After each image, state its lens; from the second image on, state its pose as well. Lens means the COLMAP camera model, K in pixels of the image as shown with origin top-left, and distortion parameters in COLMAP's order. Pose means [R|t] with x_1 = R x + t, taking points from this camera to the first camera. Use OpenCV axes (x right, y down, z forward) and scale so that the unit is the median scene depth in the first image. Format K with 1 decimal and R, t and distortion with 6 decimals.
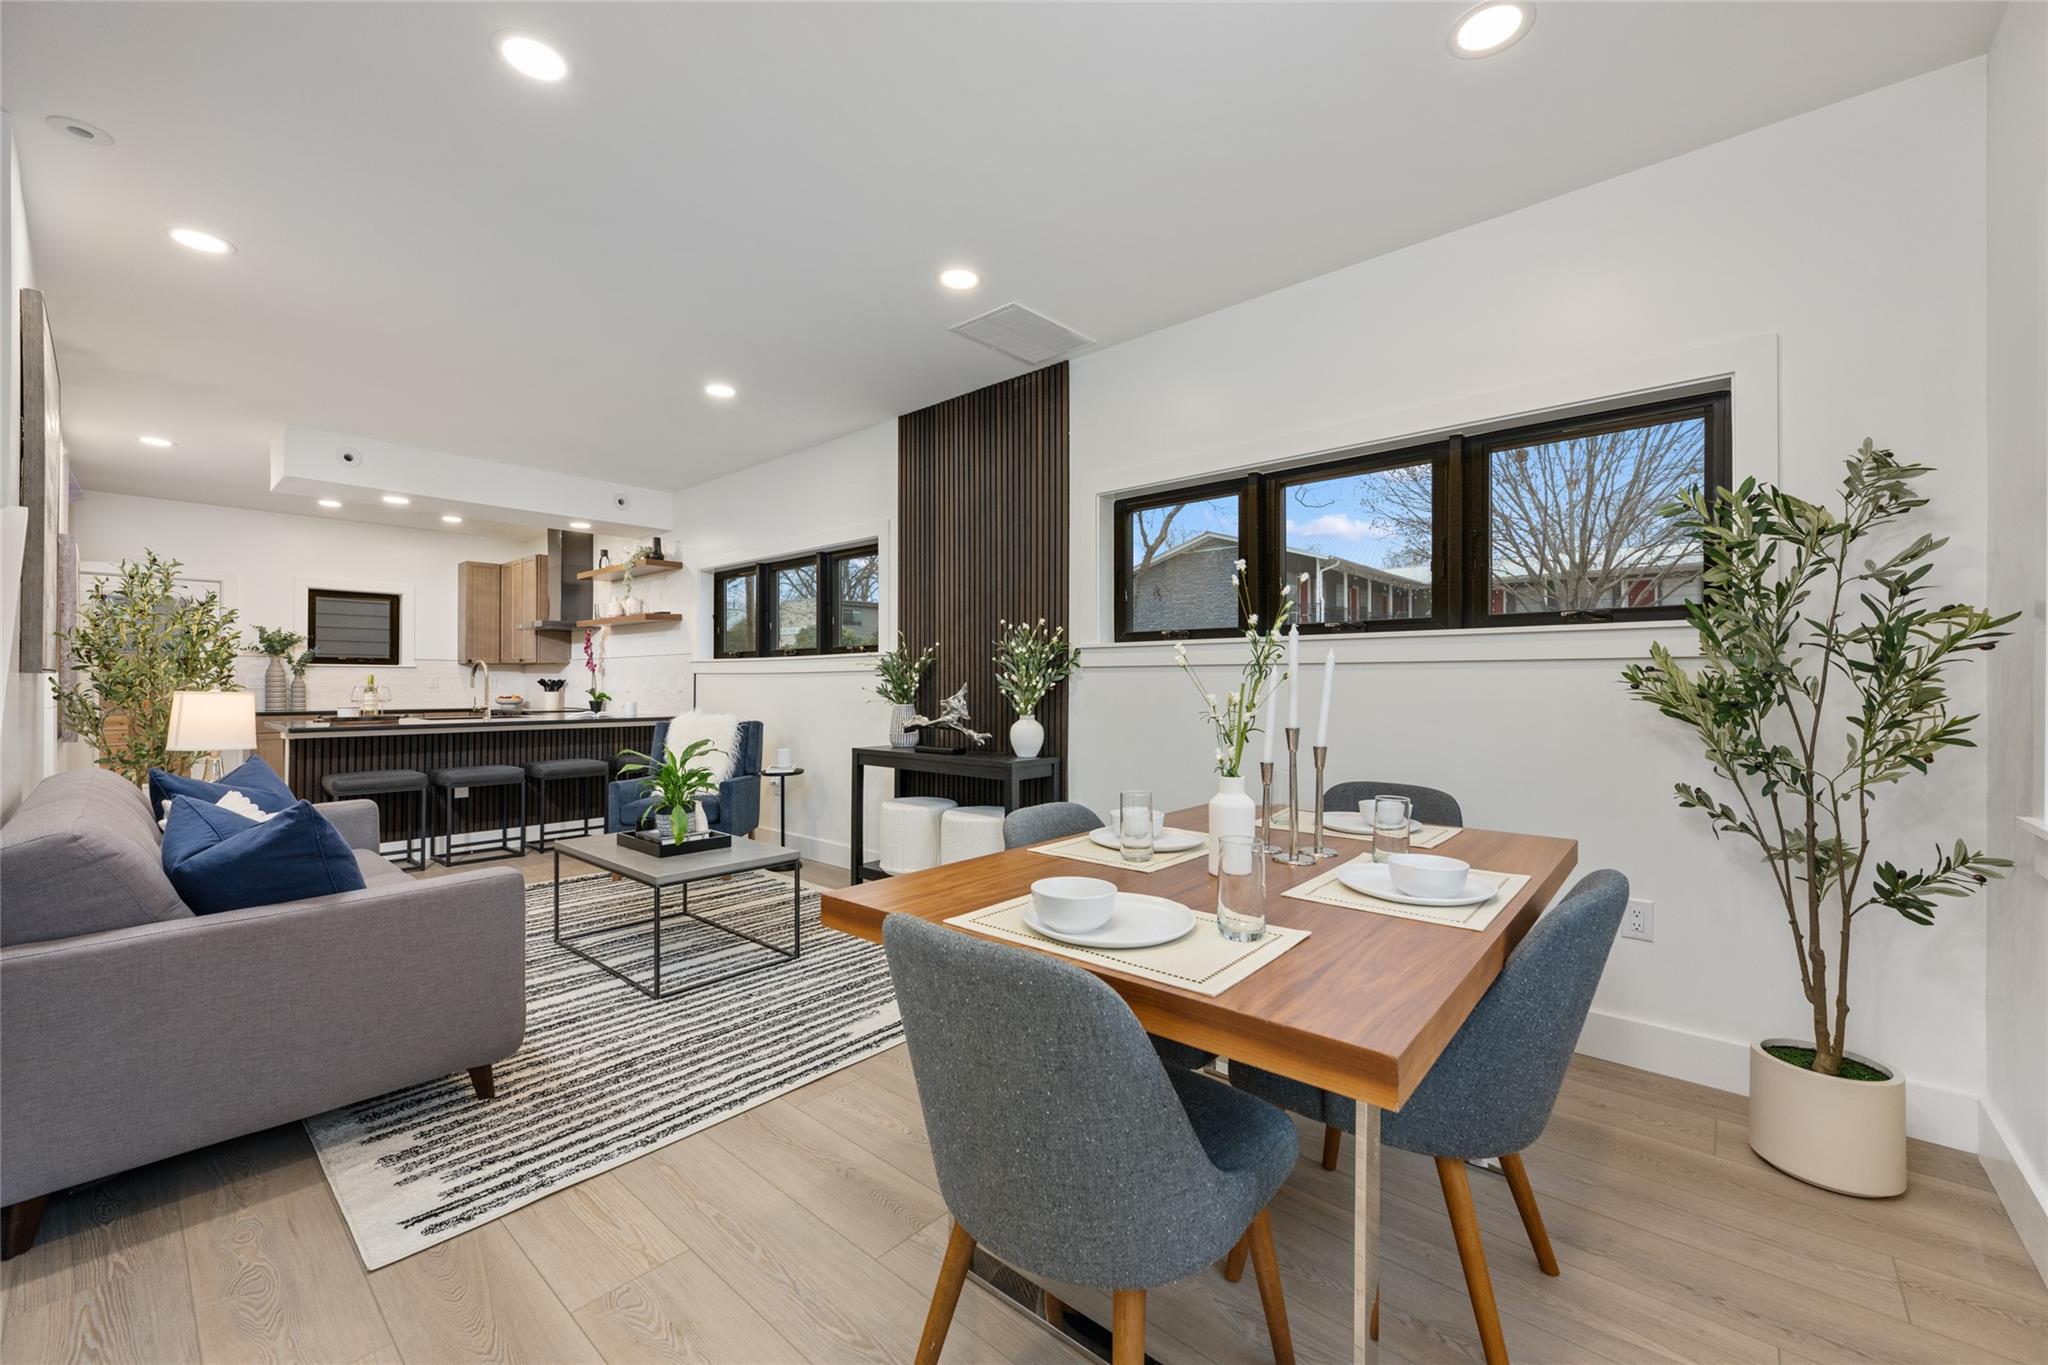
lens RADIAL K [[799.2, 0, 1029.0], [0, 799.2, 680.8], [0, 0, 1]] dist [0.002201, 0.000139]
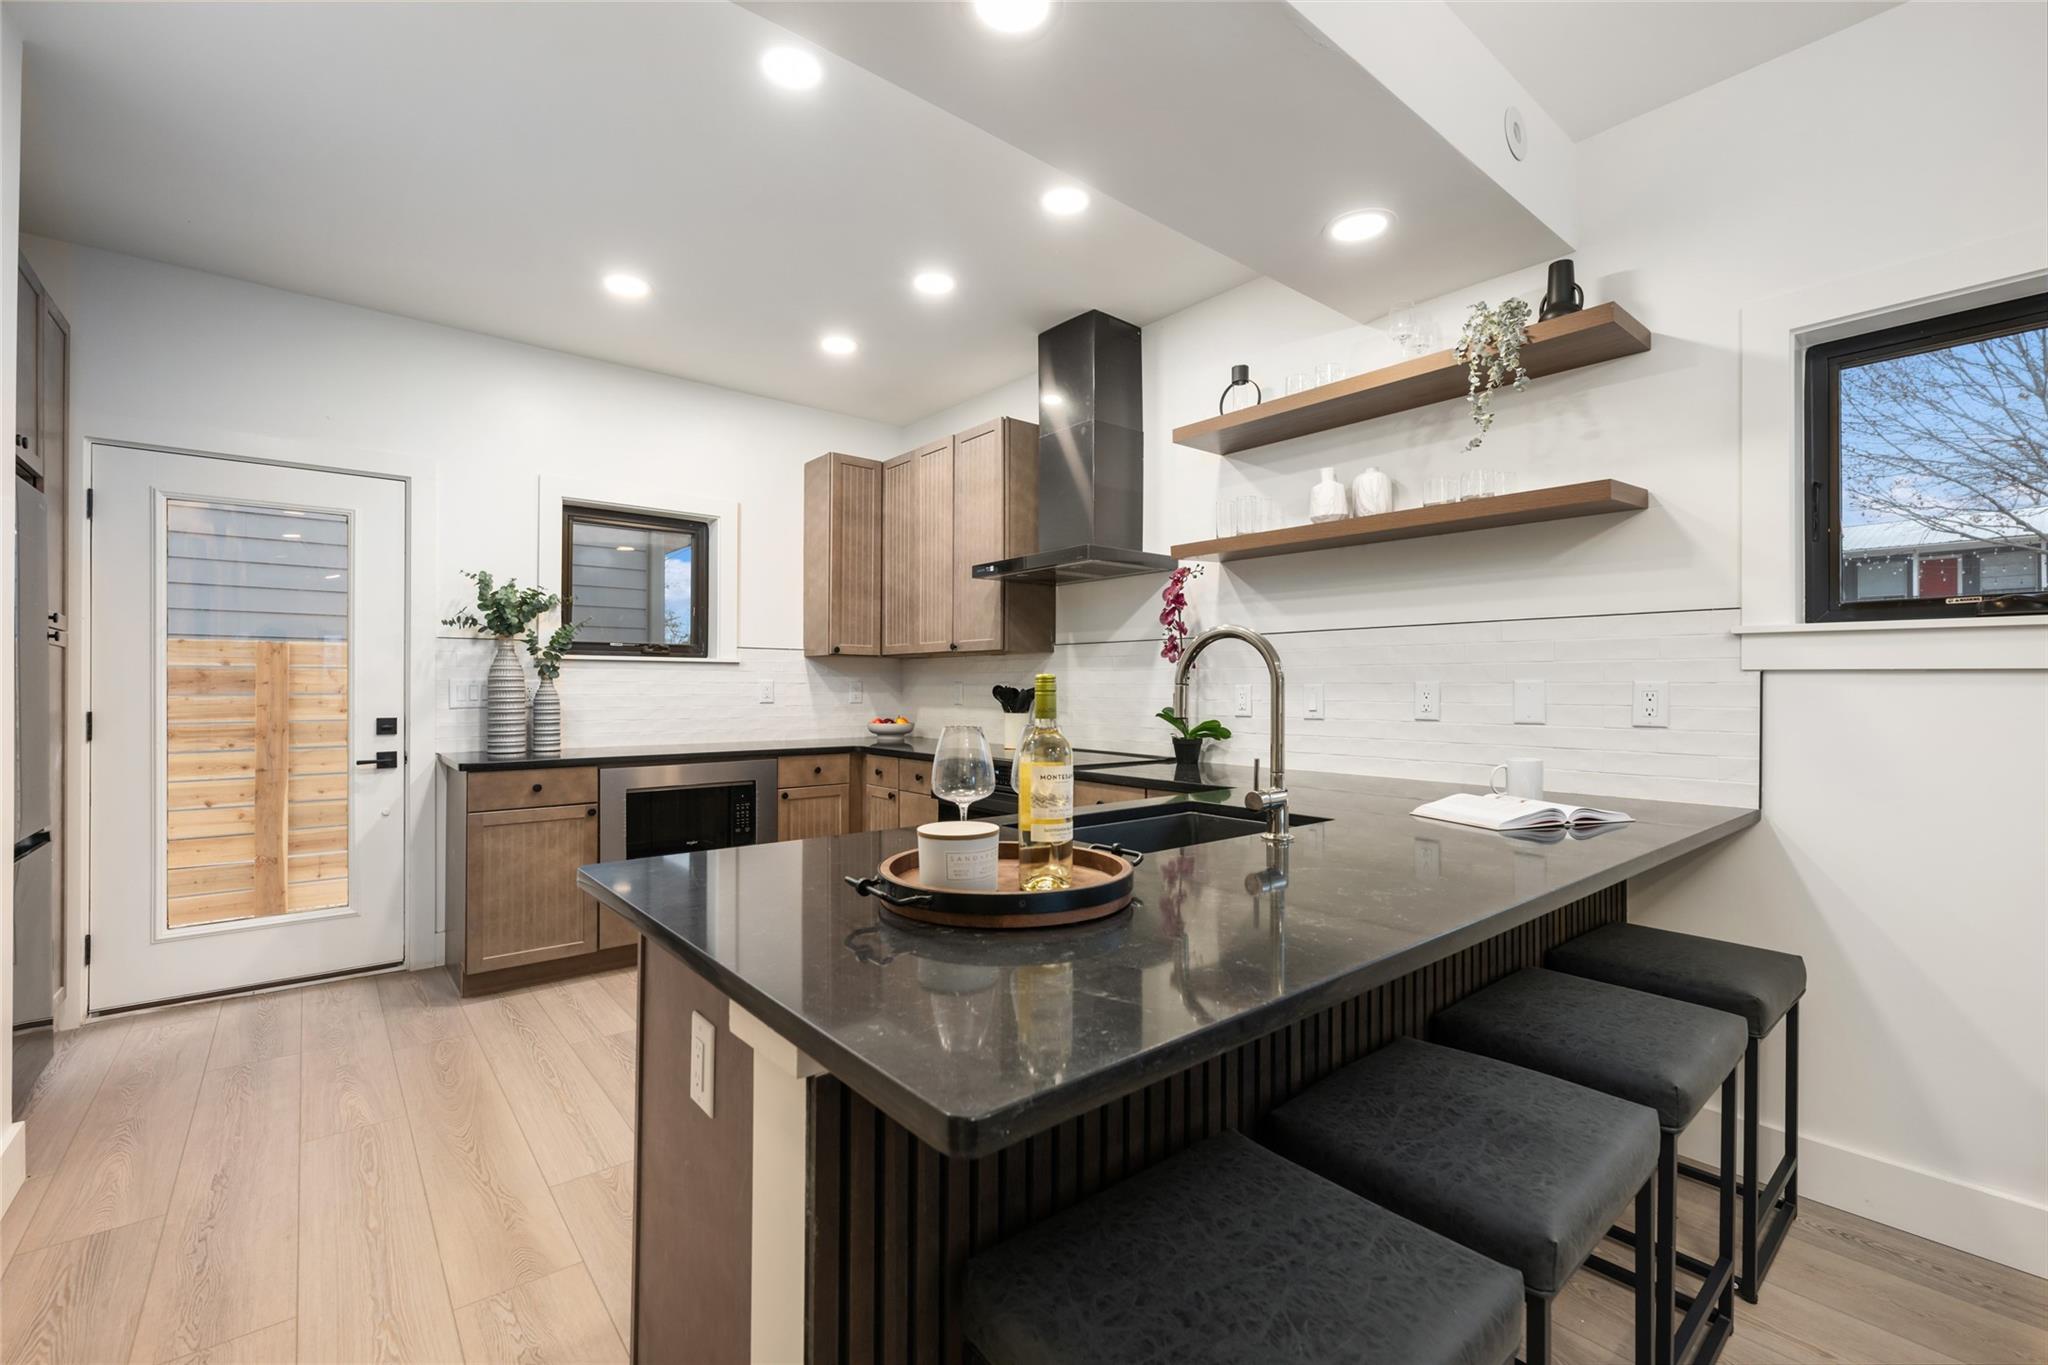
lens RADIAL K [[864.9, 0, 1017.4], [0, 864.9, 688.8], [0, 0, 1]] dist [-0.004408, -0.000412]
pose [[0.987305, 0.002488, -0.158818, -0.549351], [-0.002482, 0.999997, 0.000238, -0.001182], [0.158818, 0.000159, 0.987308, 0.531785]]
